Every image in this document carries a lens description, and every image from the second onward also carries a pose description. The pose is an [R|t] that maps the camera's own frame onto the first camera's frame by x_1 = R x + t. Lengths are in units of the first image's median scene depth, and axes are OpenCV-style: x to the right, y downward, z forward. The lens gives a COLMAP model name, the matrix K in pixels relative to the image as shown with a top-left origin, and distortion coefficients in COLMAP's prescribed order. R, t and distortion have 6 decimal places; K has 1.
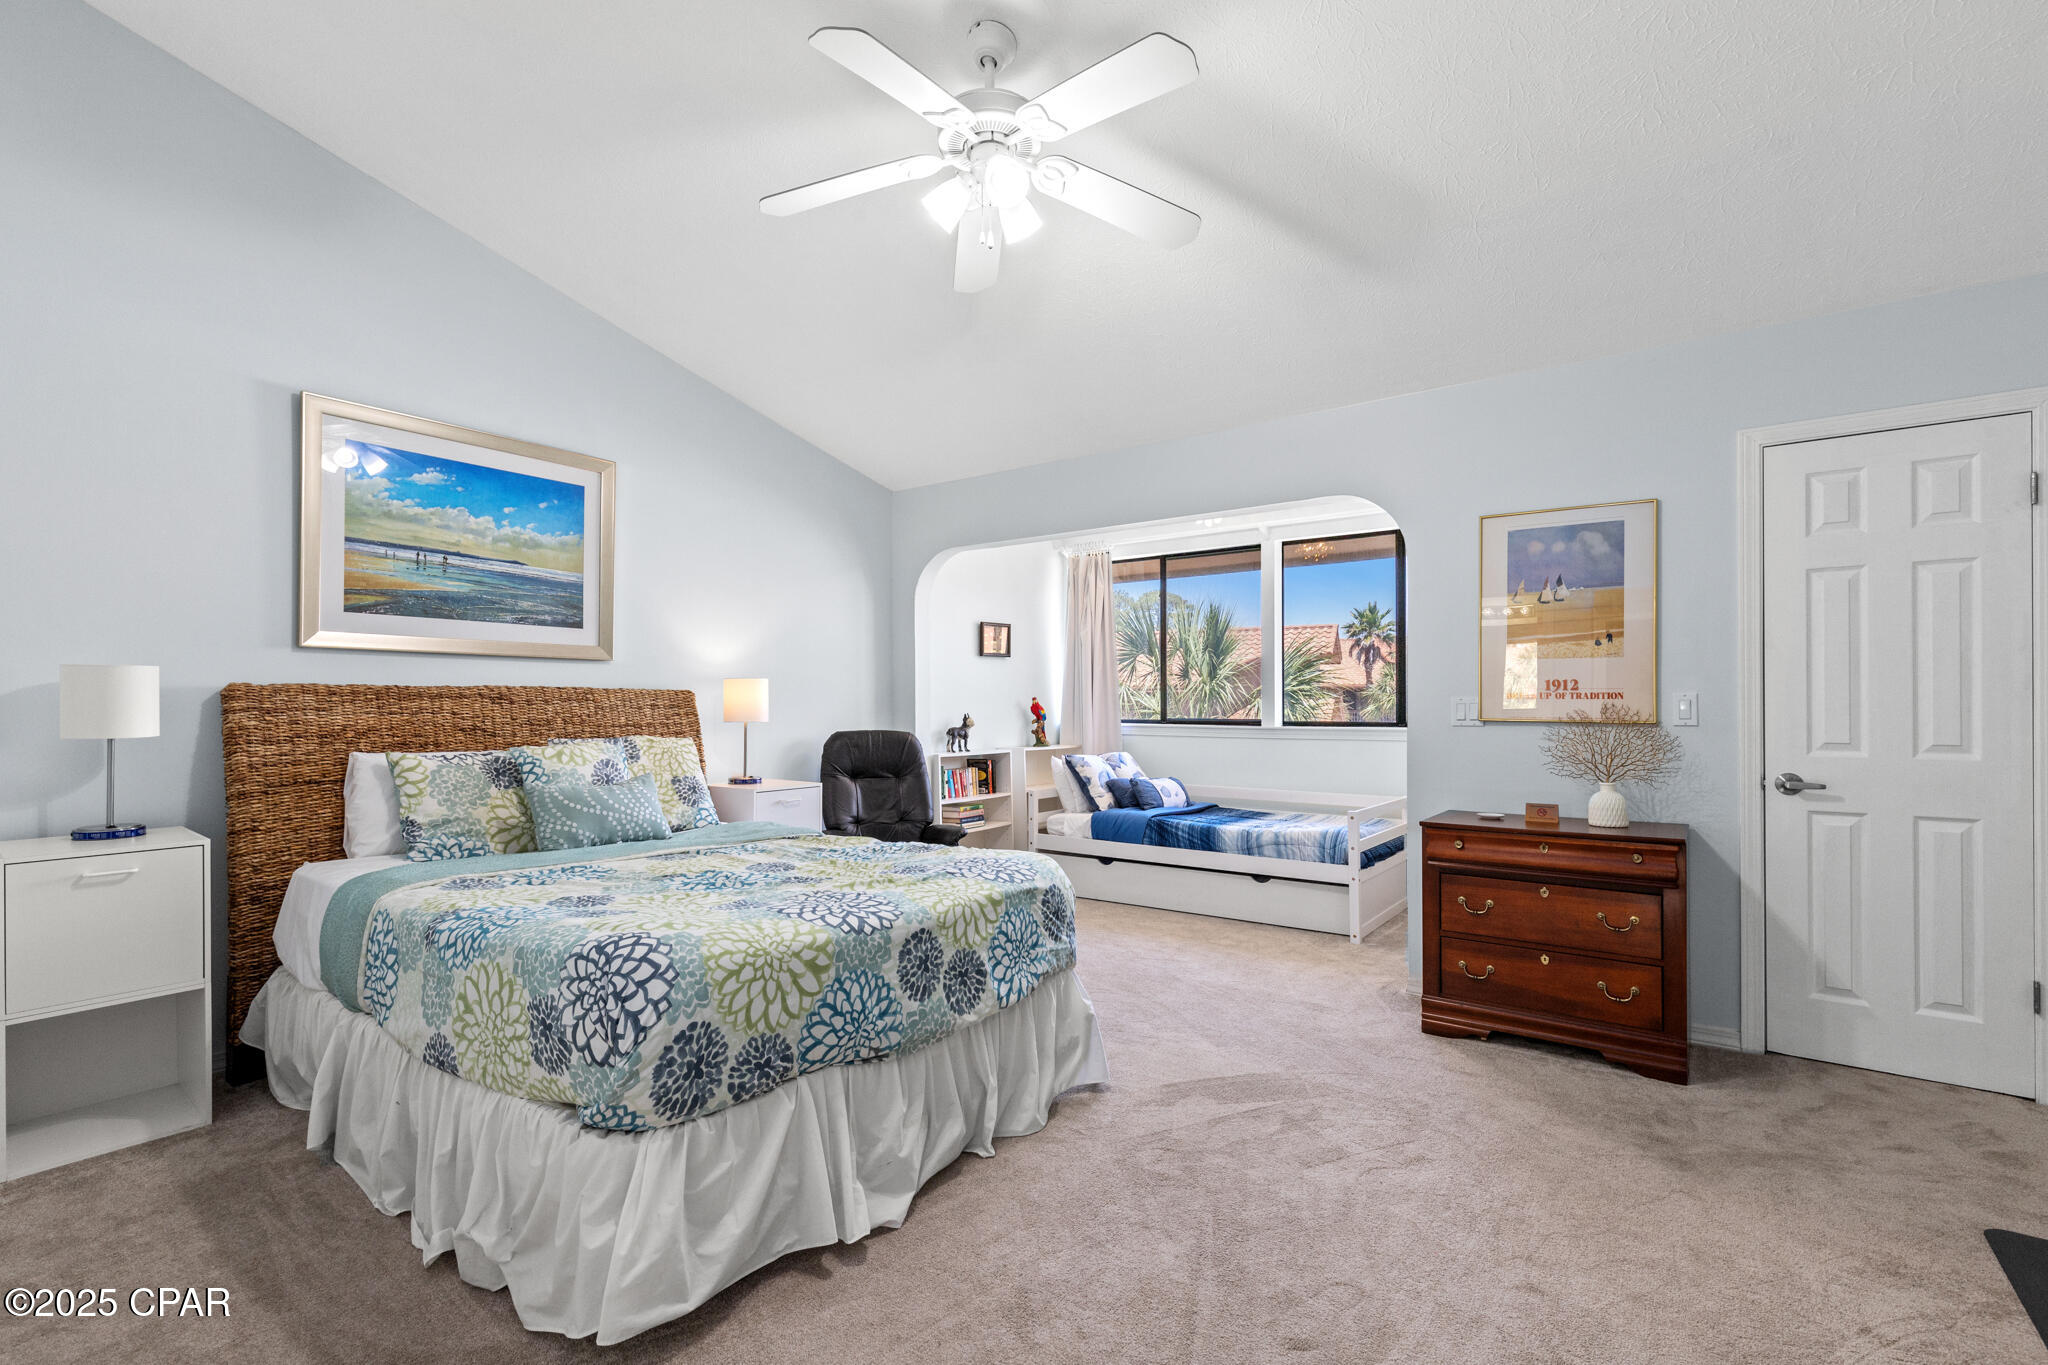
lens RADIAL K [[930.2, 0, 1019.9], [0, 930.2, 689.3], [0, 0, 1]] dist [0.016624, -0.008485]
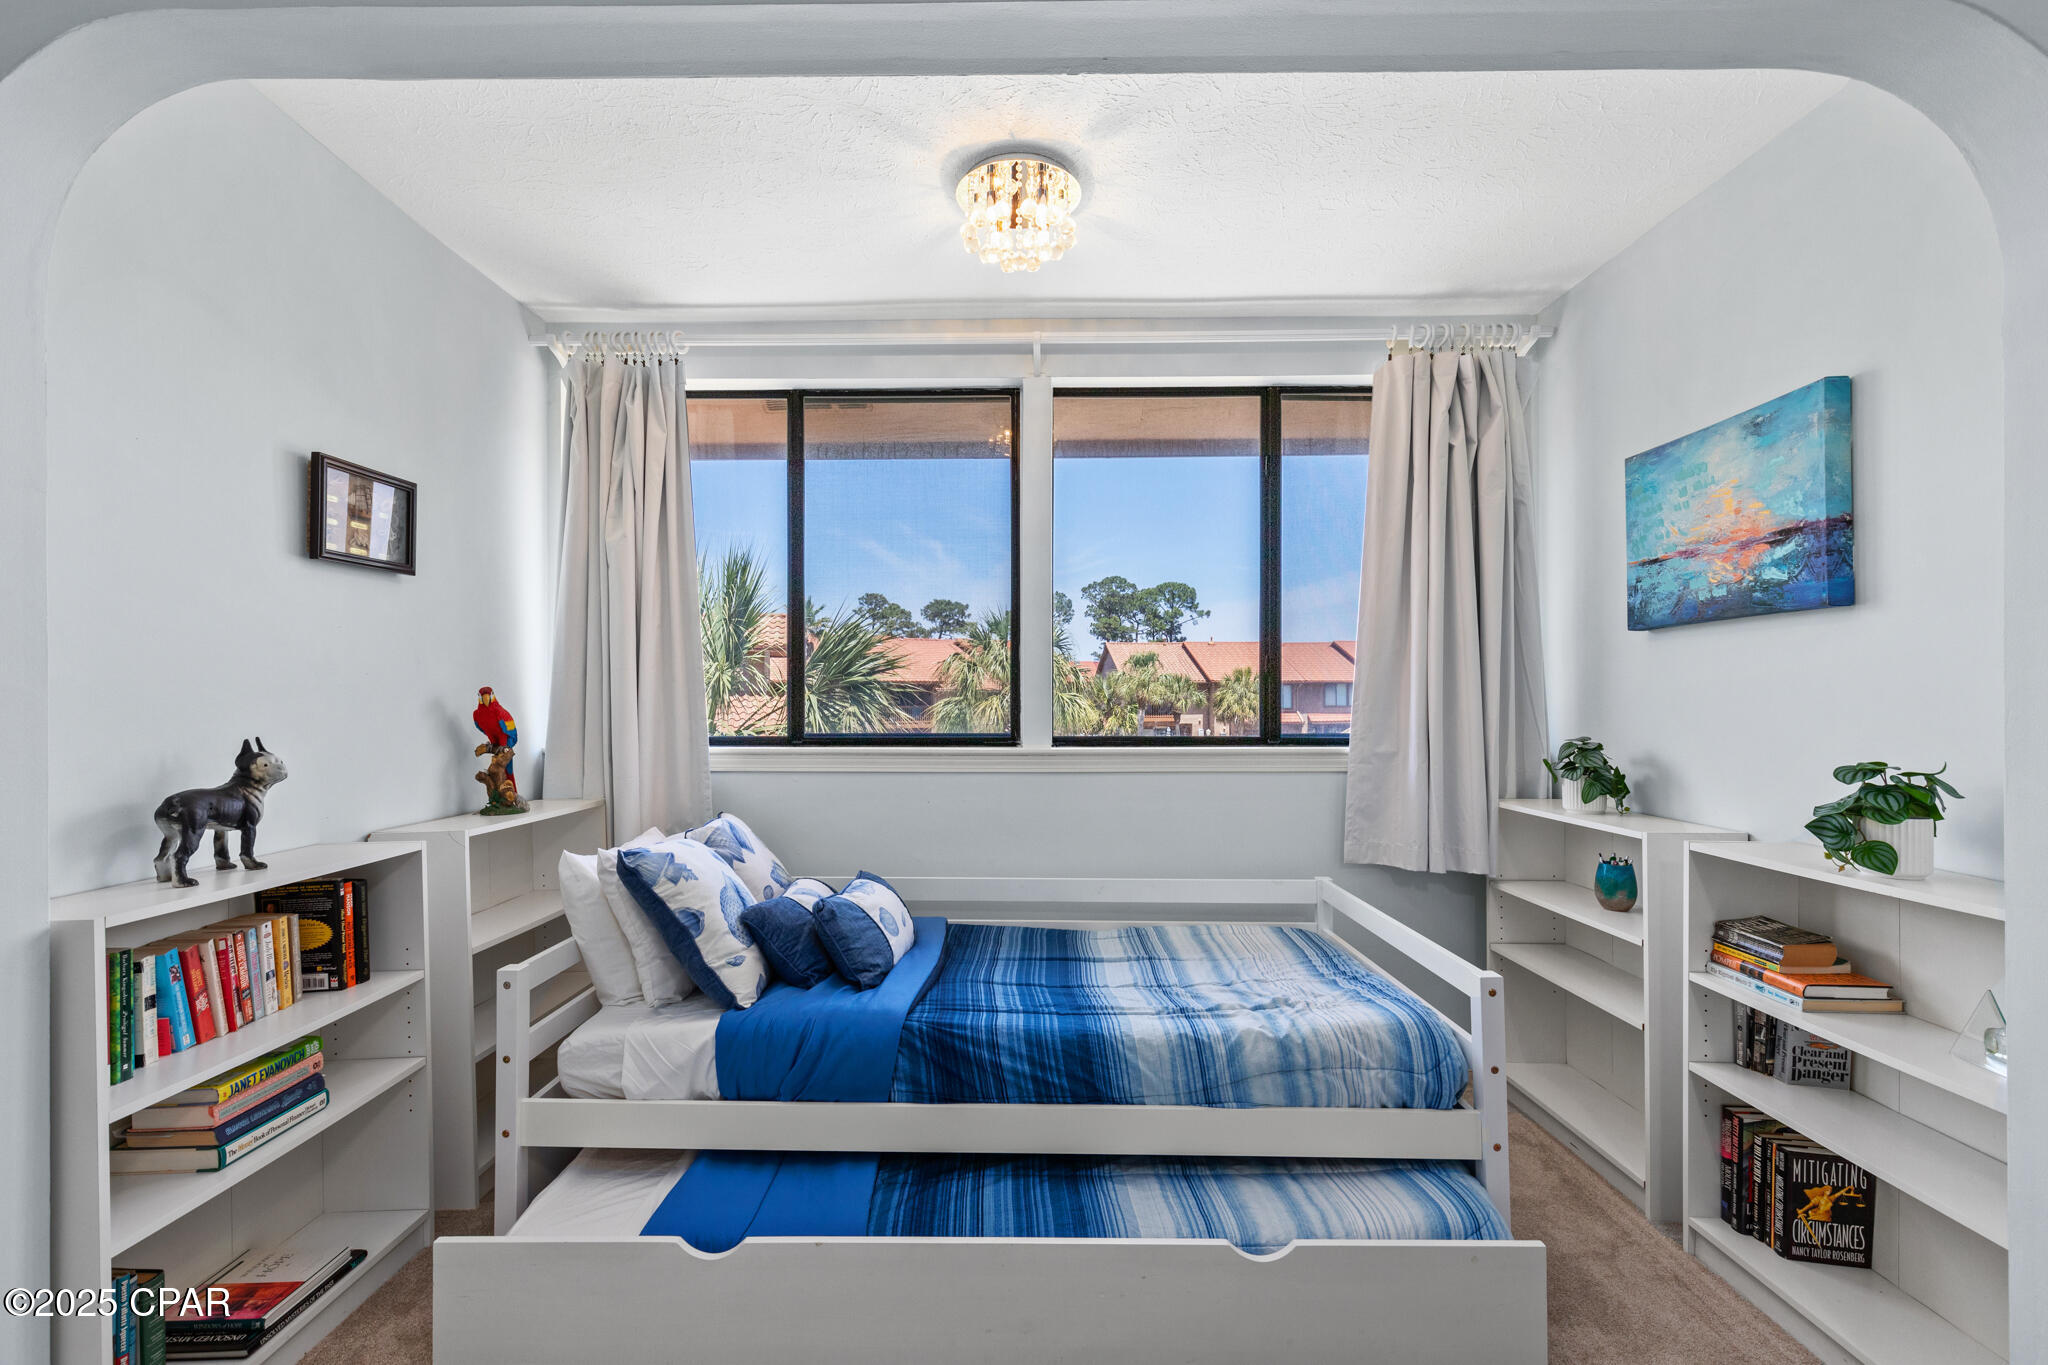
lens RADIAL K [[930.2, 0, 1019.9], [0, 930.2, 689.3], [0, 0, 1]] dist [0.016624, -0.008485]
pose [[0.816487, 0.005437, 0.577339, -0.049942], [-0.008559, 0.999960, 0.002687, 0.012142], [-0.577301, -0.007135, 0.816500, 1.020530]]
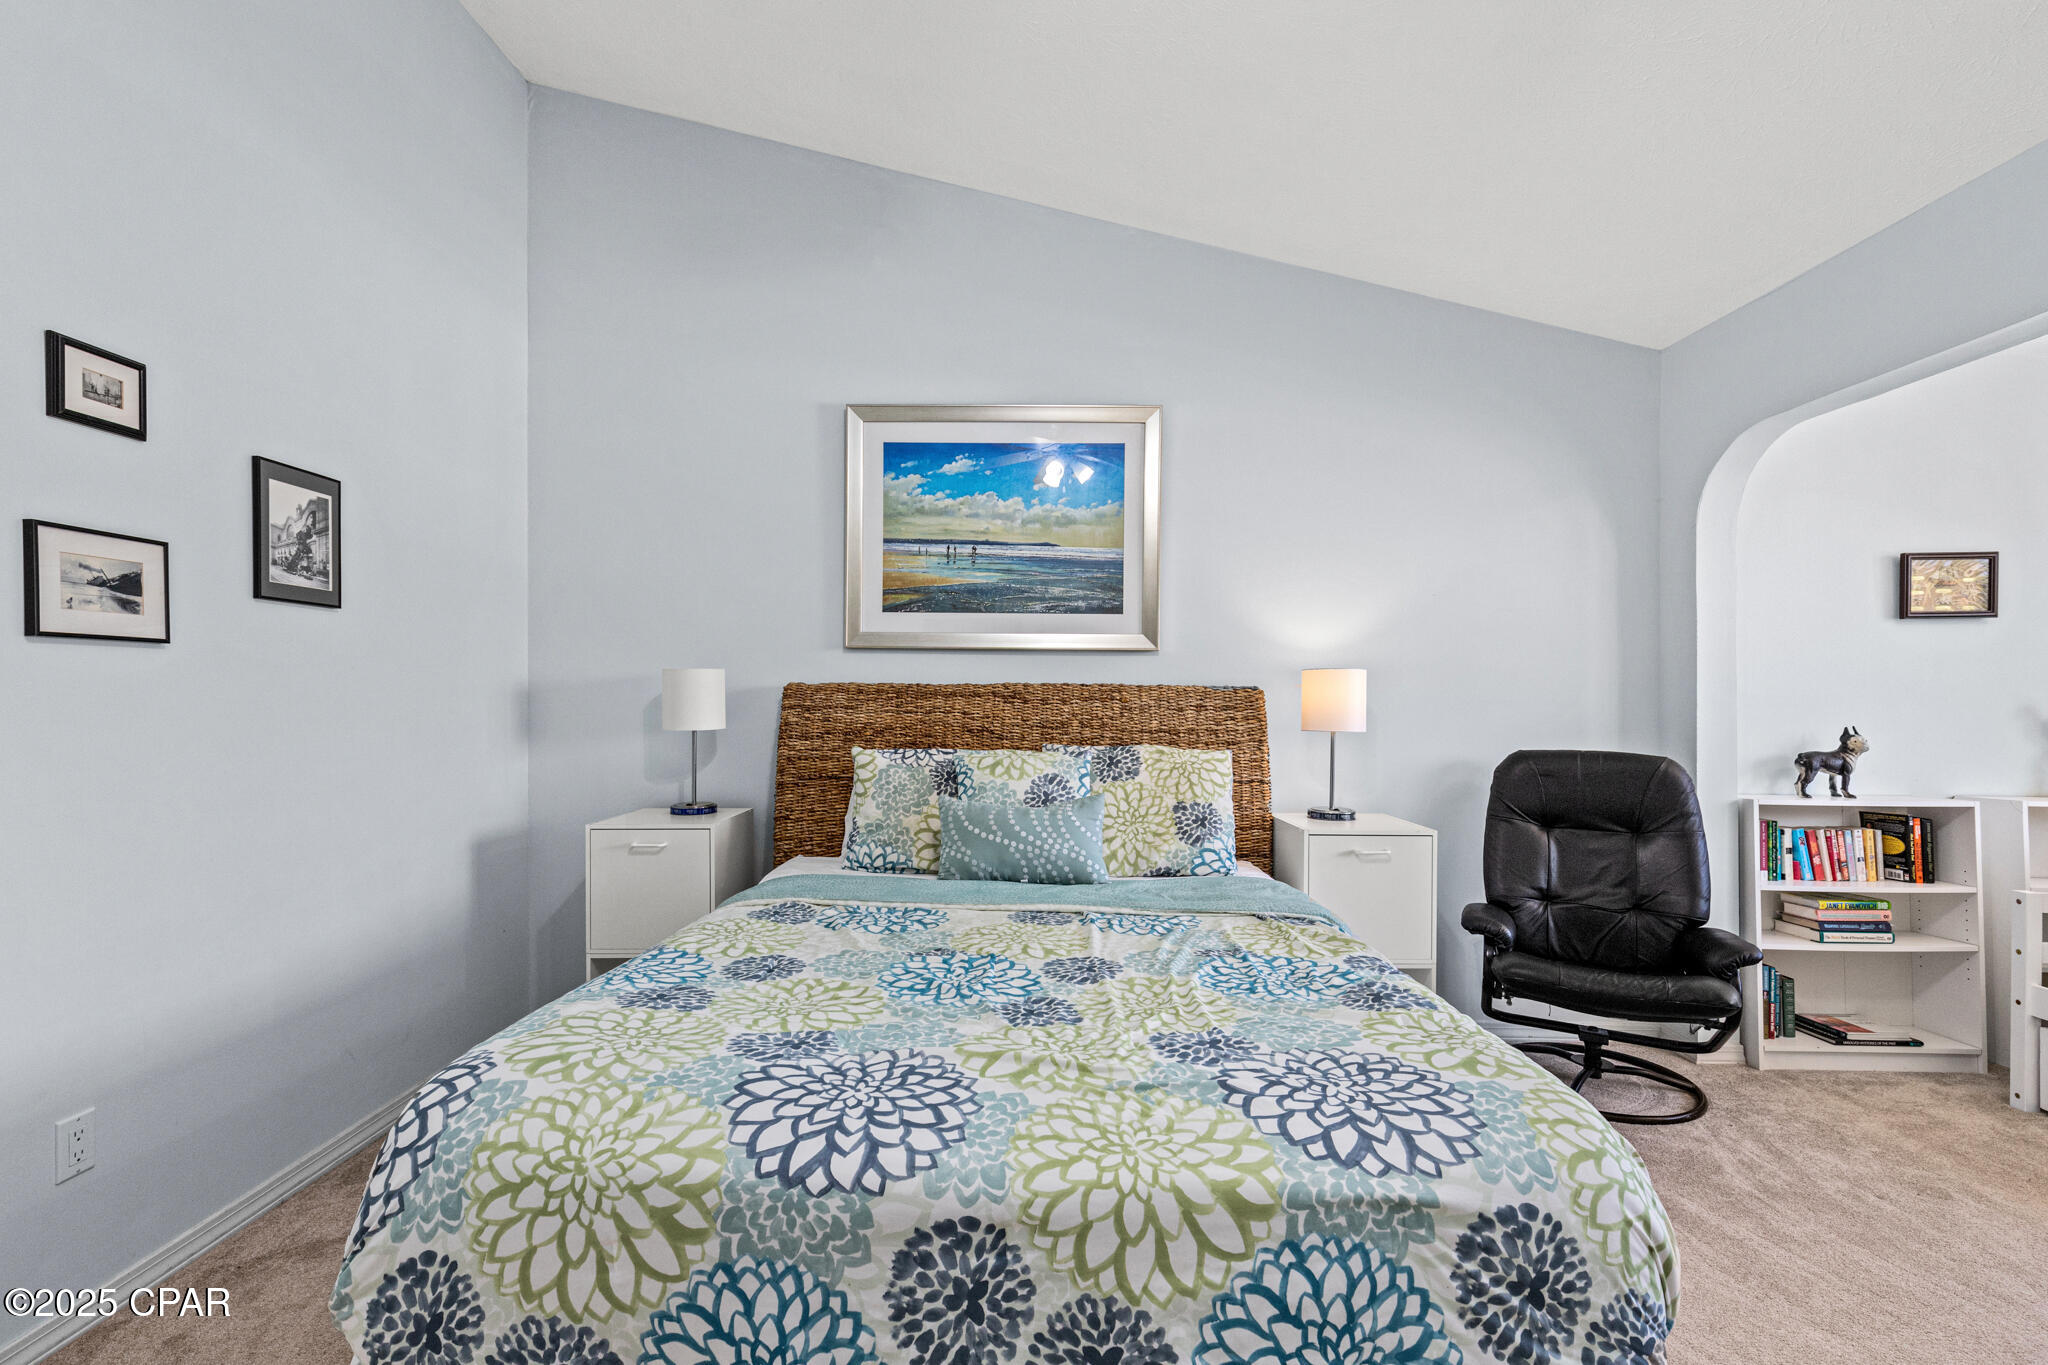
lens RADIAL K [[930.2, 0, 1019.9], [0, 930.2, 689.3], [0, 0, 1]] dist [0.016624, -0.008485]
pose [[0.577828, -0.003295, -0.816152, 0.178454], [0.006121, 0.999981, 0.000296, 0.002084], [0.816135, -0.005167, 0.577838, 0.491863]]
